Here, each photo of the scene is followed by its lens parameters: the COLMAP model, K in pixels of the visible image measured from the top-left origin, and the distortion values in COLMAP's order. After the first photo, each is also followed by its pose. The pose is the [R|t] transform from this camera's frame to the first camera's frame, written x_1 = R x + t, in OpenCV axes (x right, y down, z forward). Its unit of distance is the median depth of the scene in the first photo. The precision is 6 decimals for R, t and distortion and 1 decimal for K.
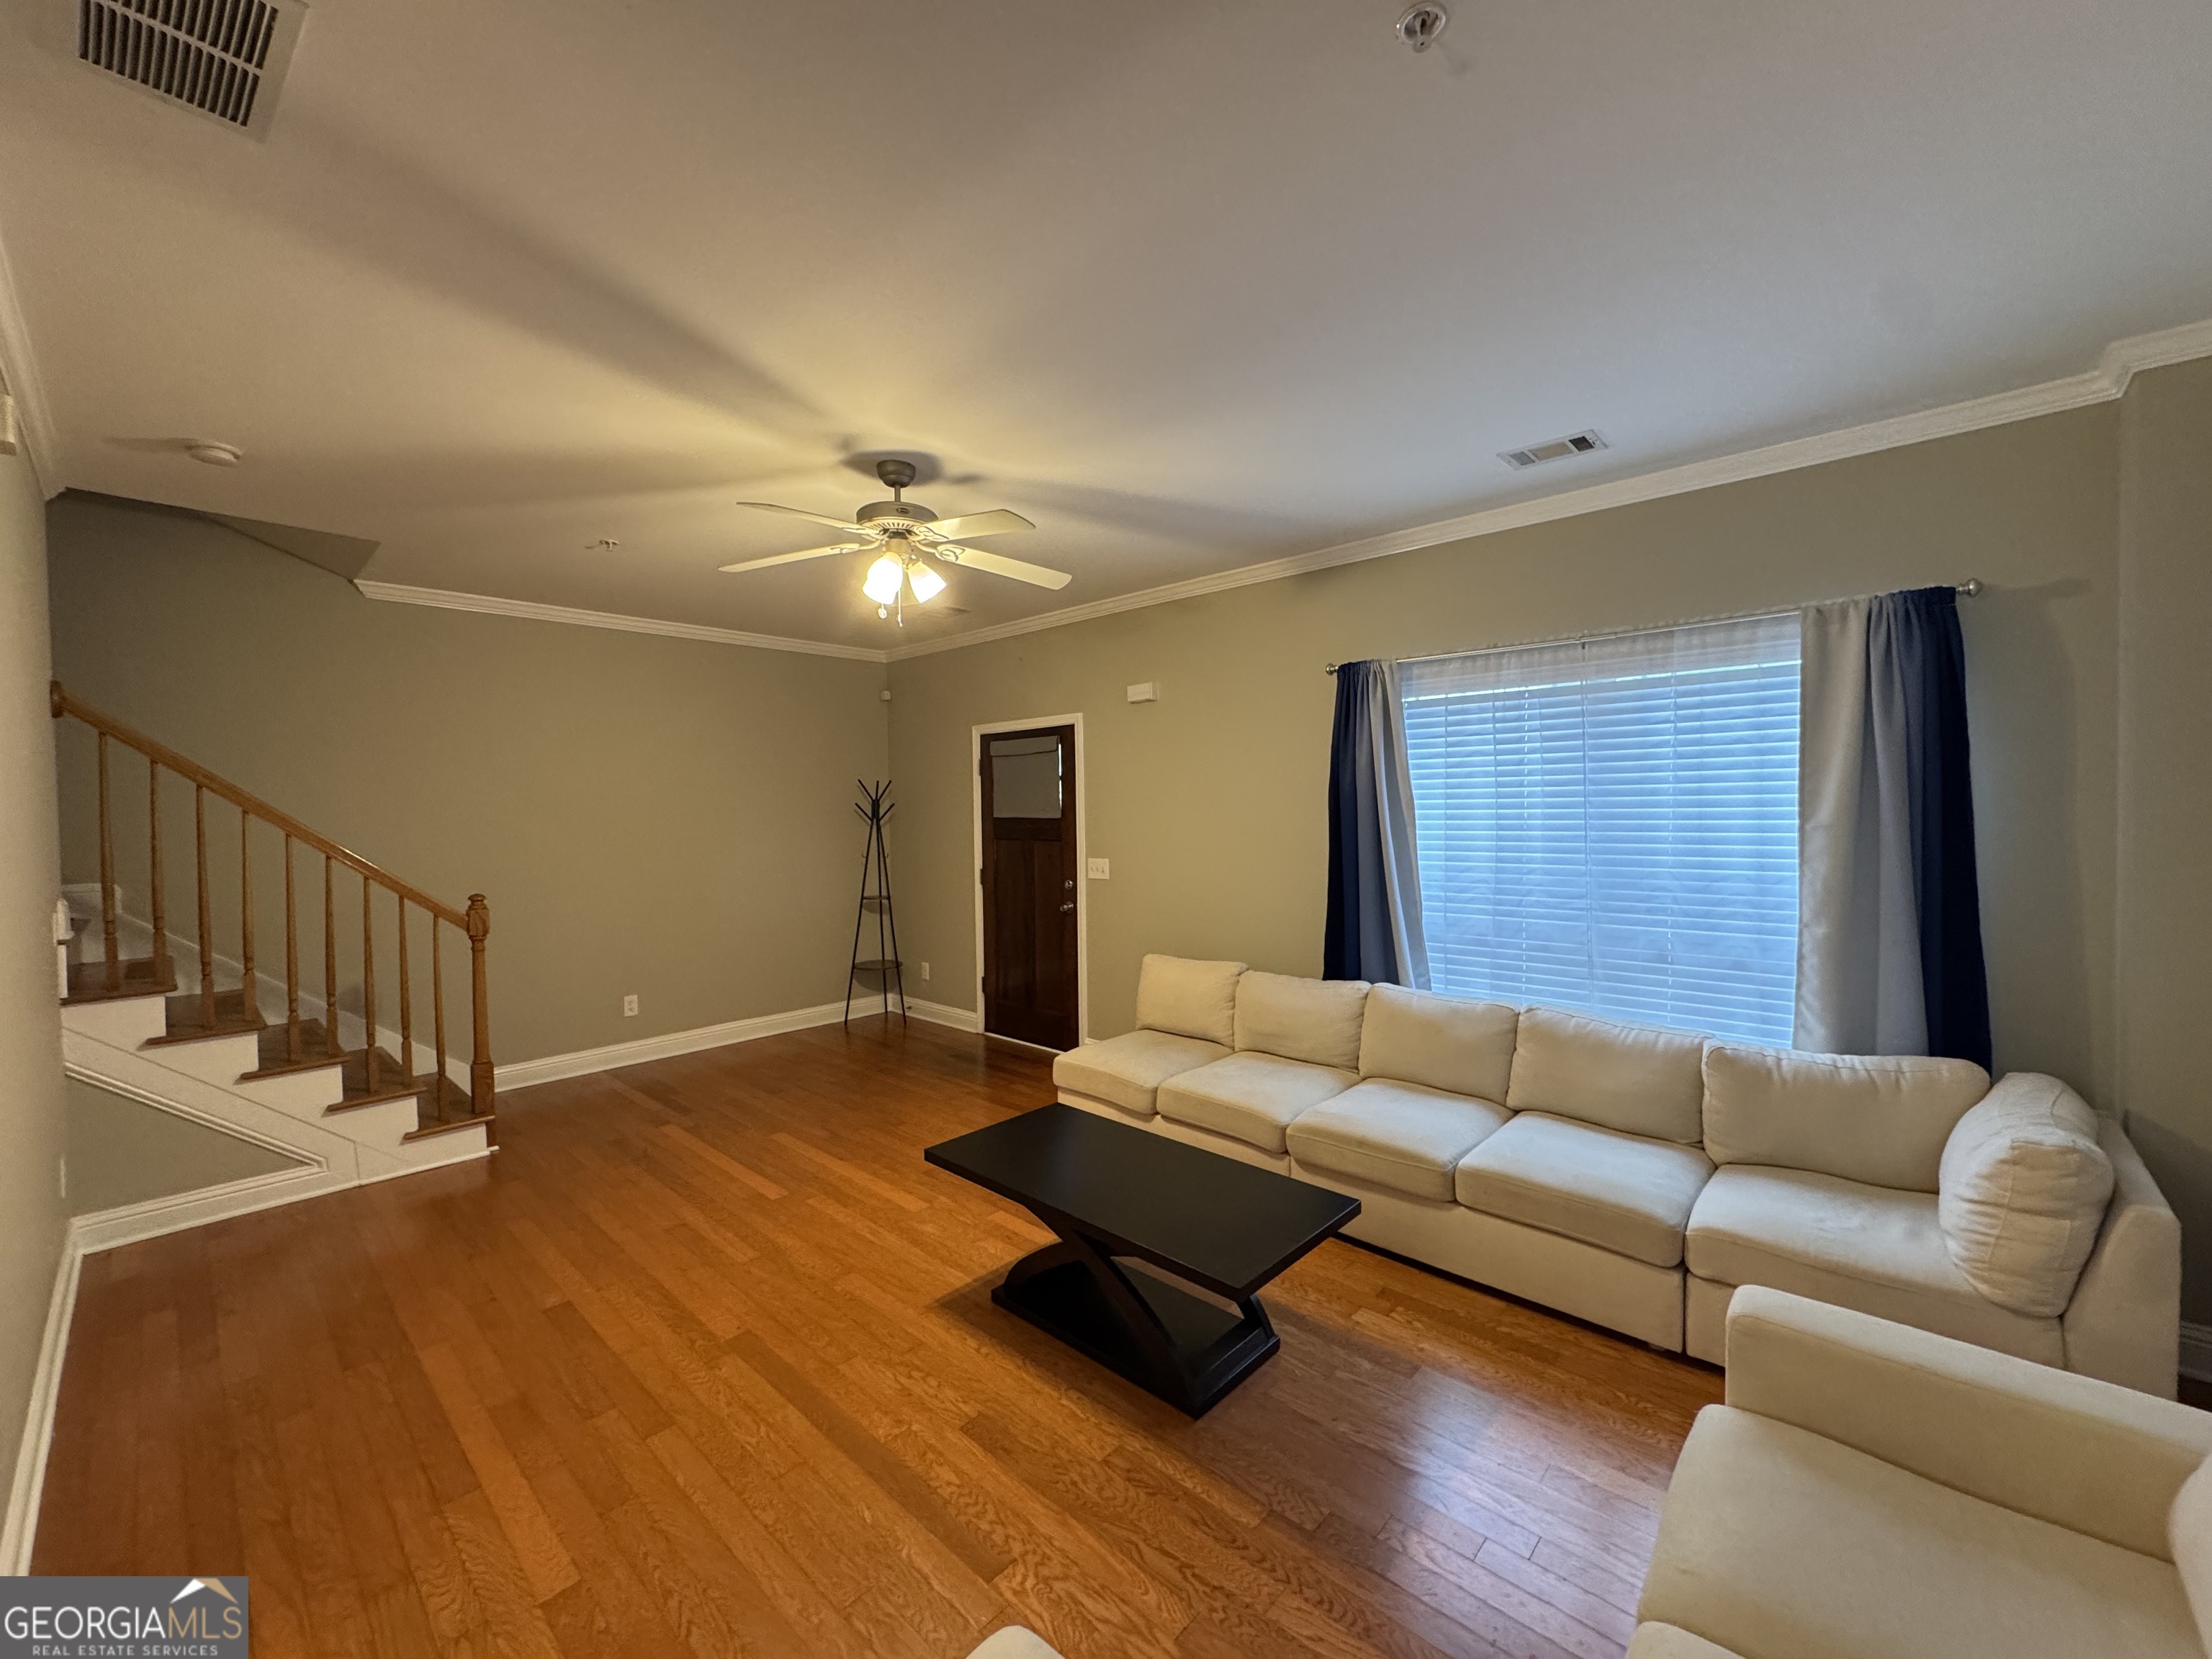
lens RADIAL K [[881.1, 0, 1106.4], [0, 881.1, 824.2], [0, 0, 1]] dist [-0.001933, 0.000336]
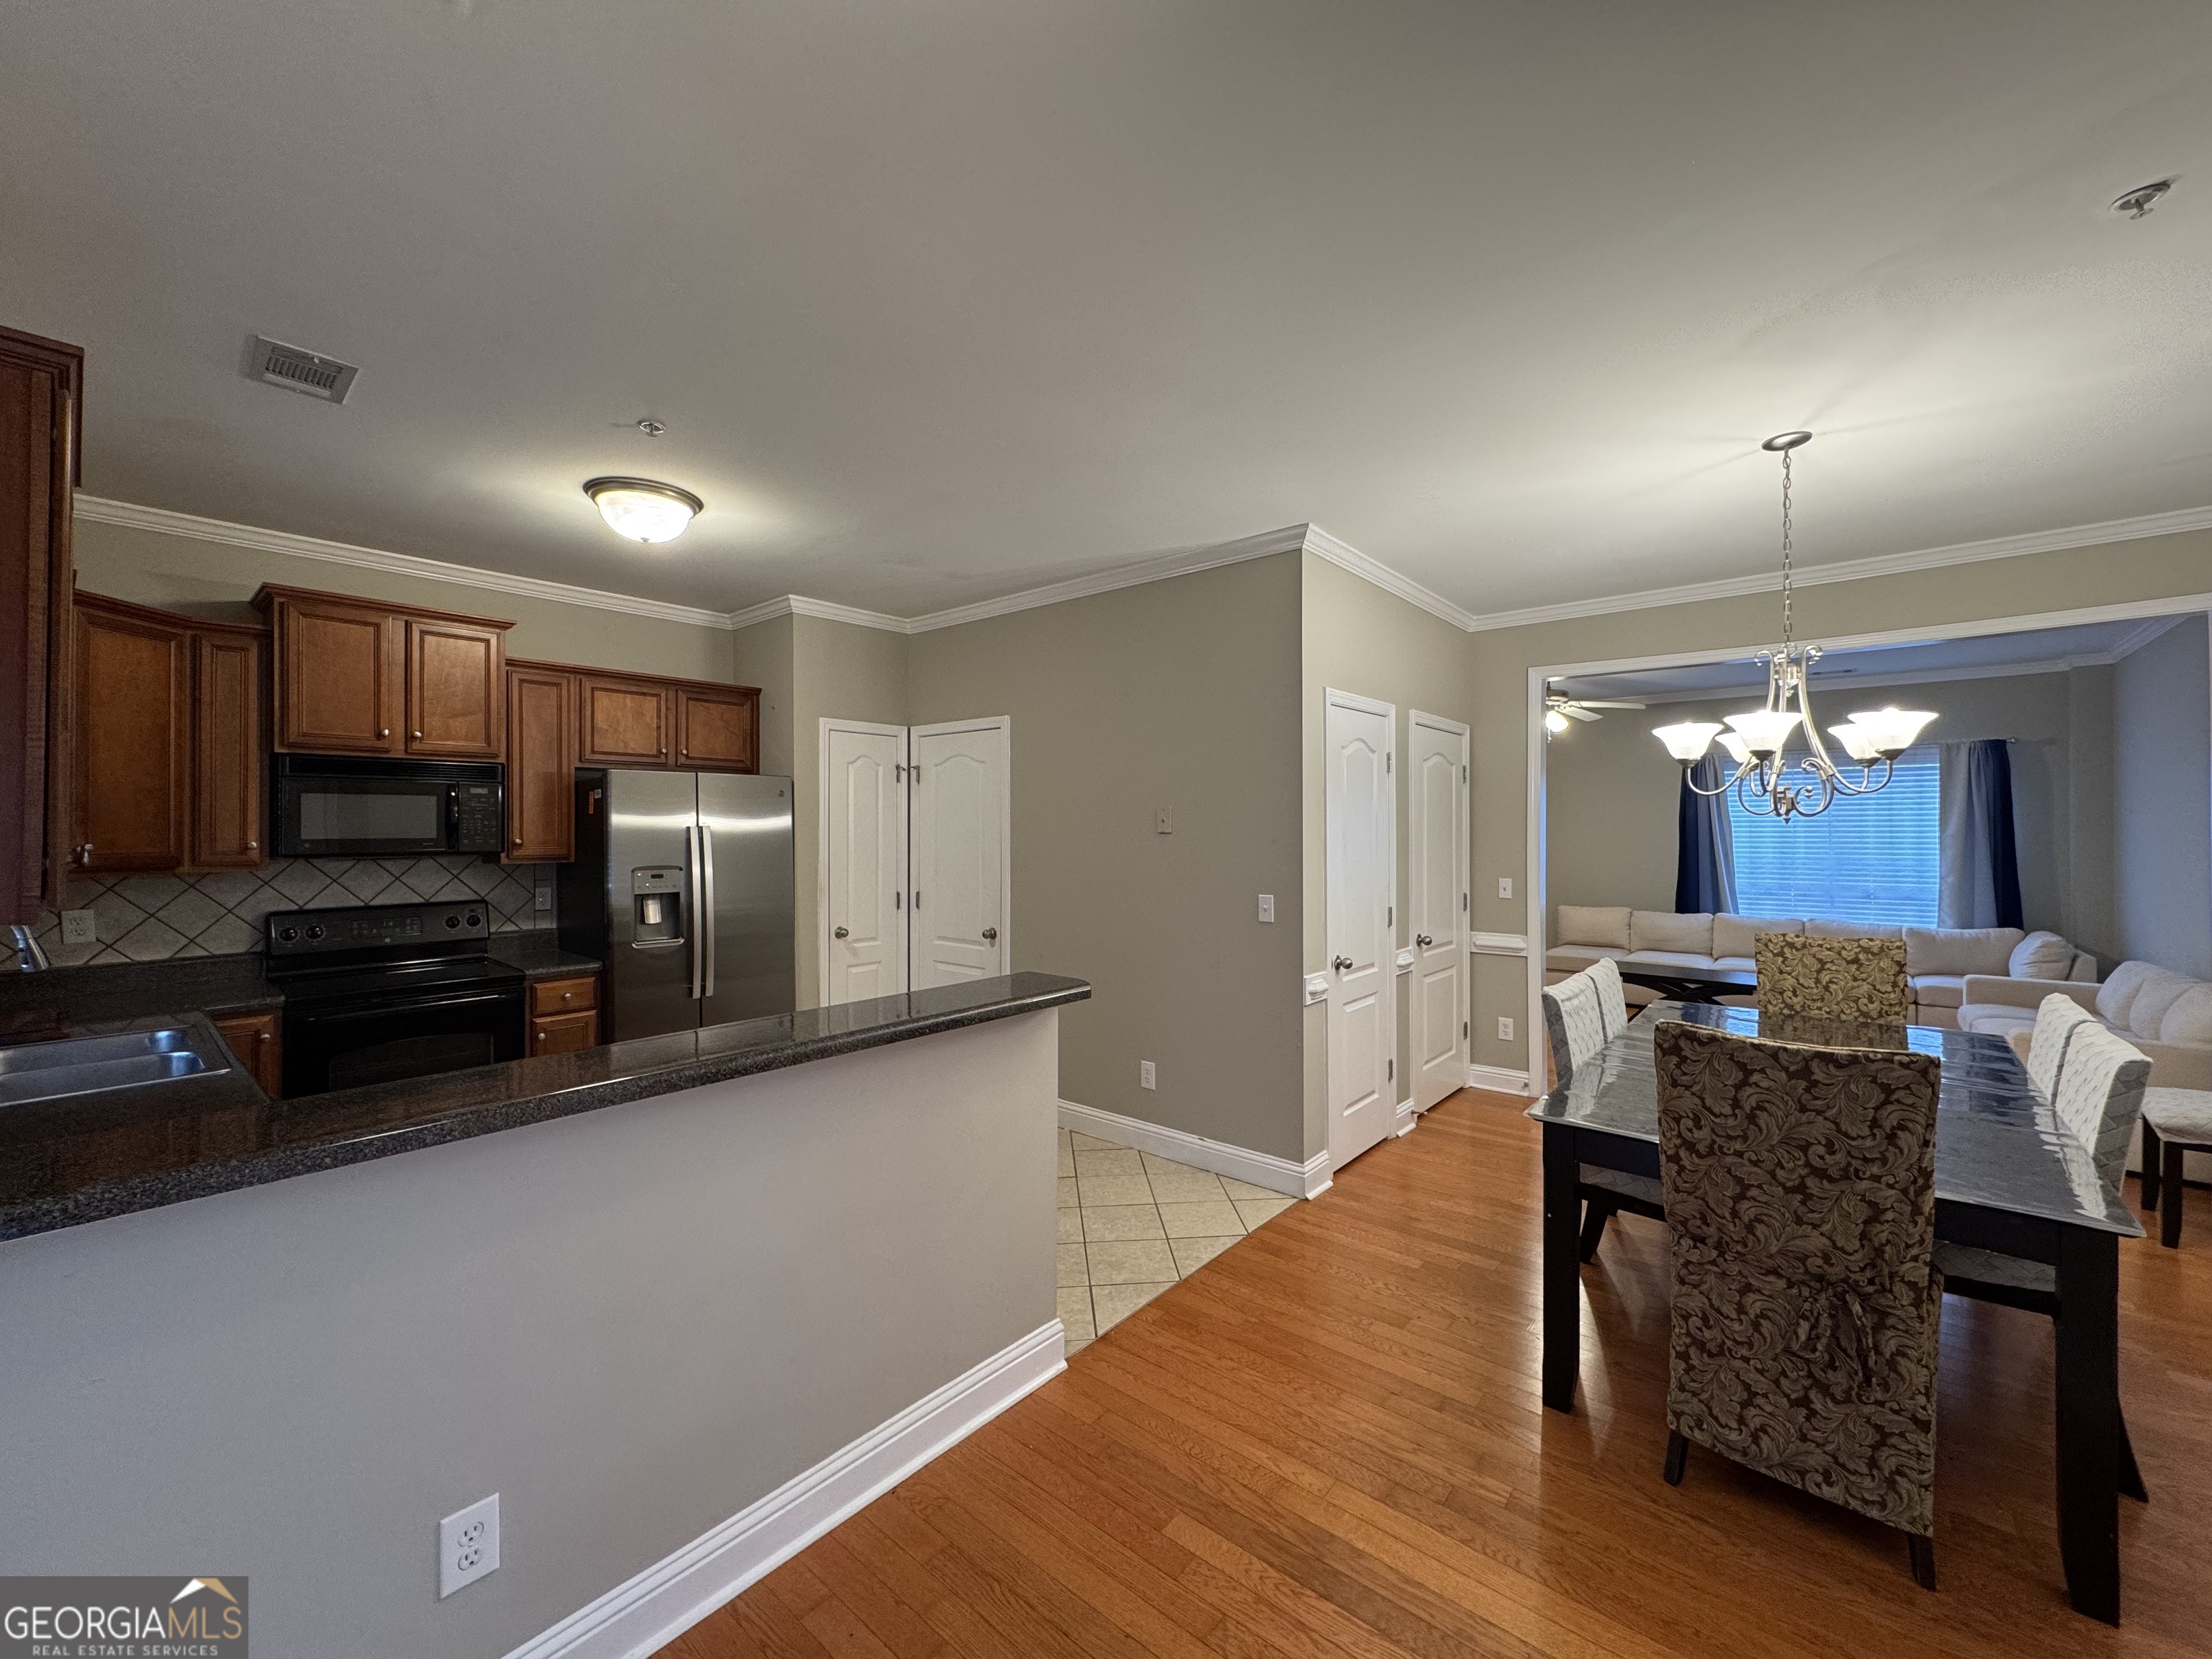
lens RADIAL K [[881.1, 0, 1095.7], [0, 881.1, 830.0], [0, 0, 1]] dist [-0.001933, 0.000336]
pose [[0.999176, 0.000383, 0.040585, -1.691765], [0.000073, 0.999937, -0.011247, 0.013807], [-0.040587, 0.011241, 0.999113, -1.365088]]
